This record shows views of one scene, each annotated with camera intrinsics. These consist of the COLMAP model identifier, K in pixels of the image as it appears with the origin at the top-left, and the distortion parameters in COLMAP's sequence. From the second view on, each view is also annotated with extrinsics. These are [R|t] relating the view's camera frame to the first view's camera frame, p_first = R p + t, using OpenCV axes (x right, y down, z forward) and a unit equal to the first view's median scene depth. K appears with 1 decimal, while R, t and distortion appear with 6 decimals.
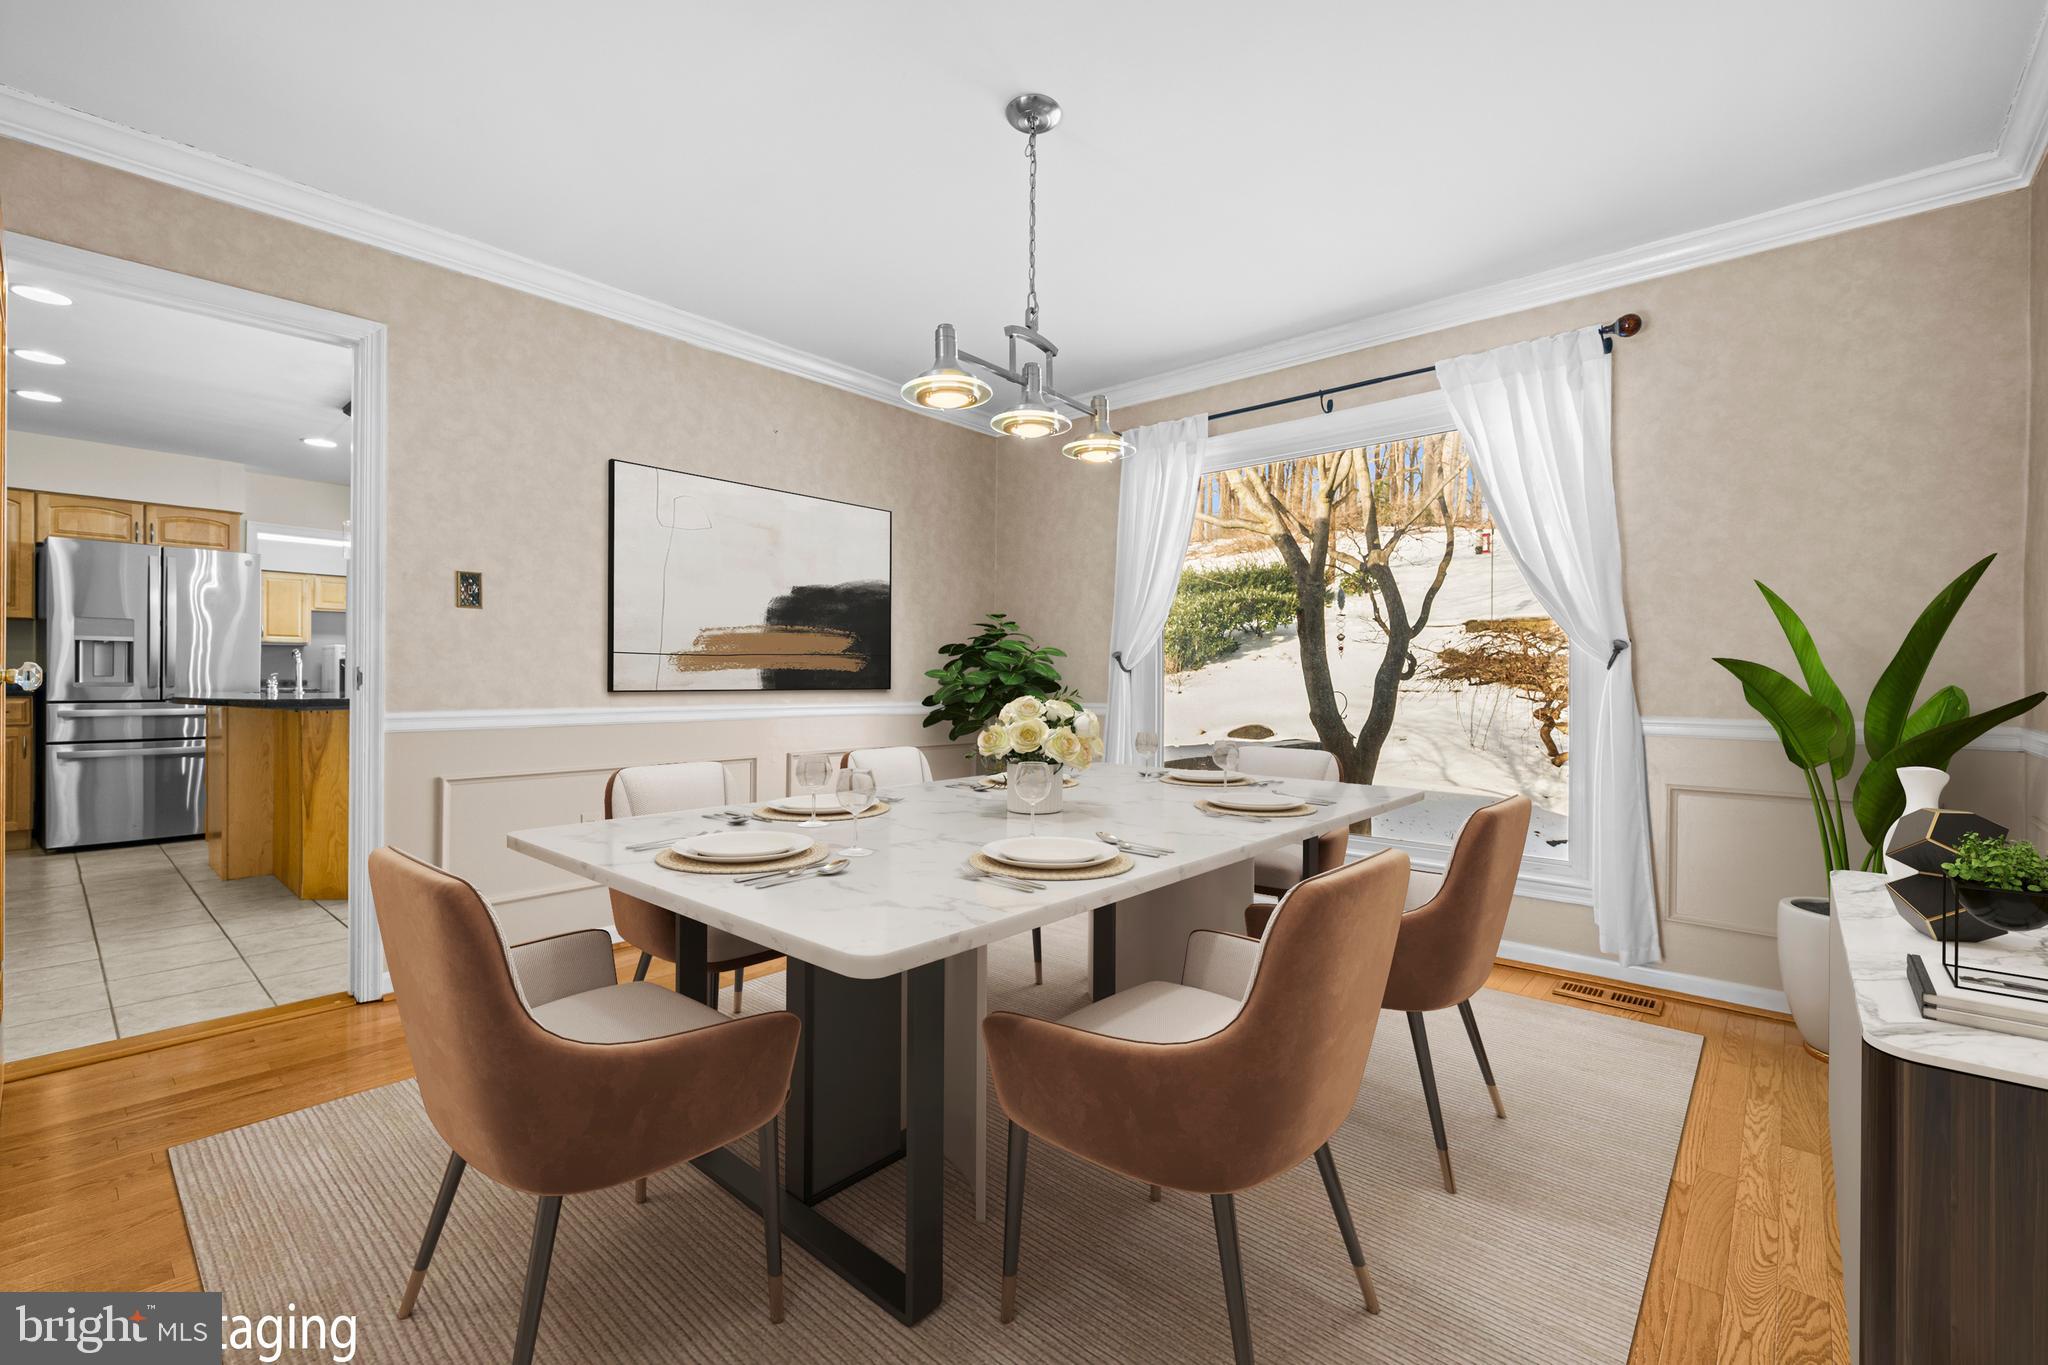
lens RADIAL K [[877.9, 0, 1036.1], [0, 877.9, 684.9], [0, 0, 1]] dist [0.001712, 0.001499]
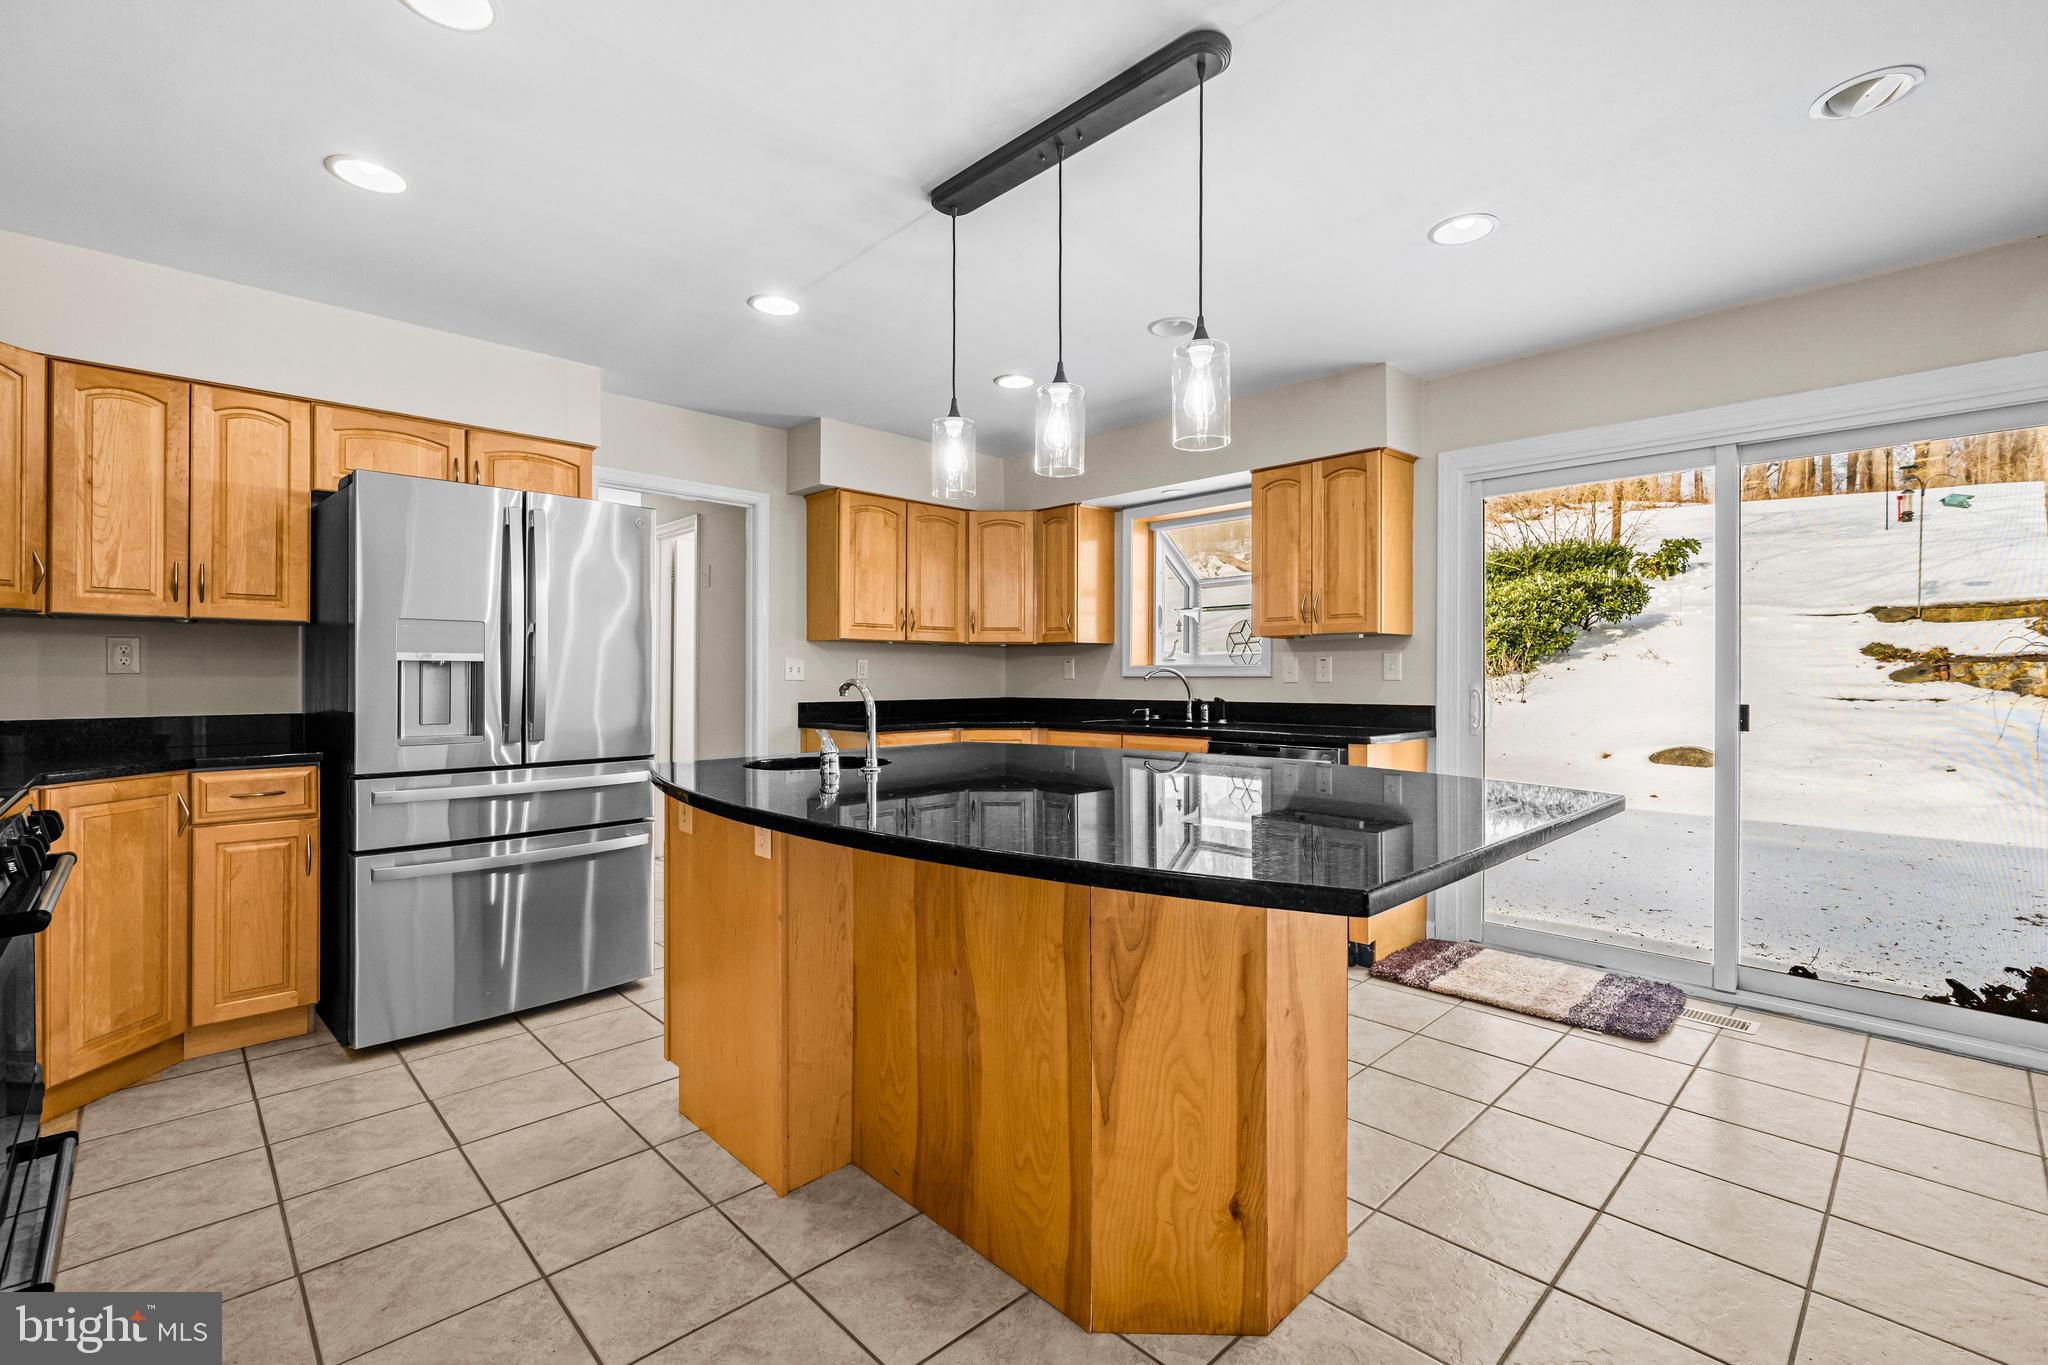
lens RADIAL K [[877.9, 0, 1016.9], [0, 877.9, 676.2], [0, 0, 1]] dist [0.001712, 0.001499]
pose [[0.997673, -0.004681, -0.068021, -0.649067], [0.004407, 0.999982, -0.004180, -0.036037], [0.068039, 0.003871, 0.997675, 0.468586]]
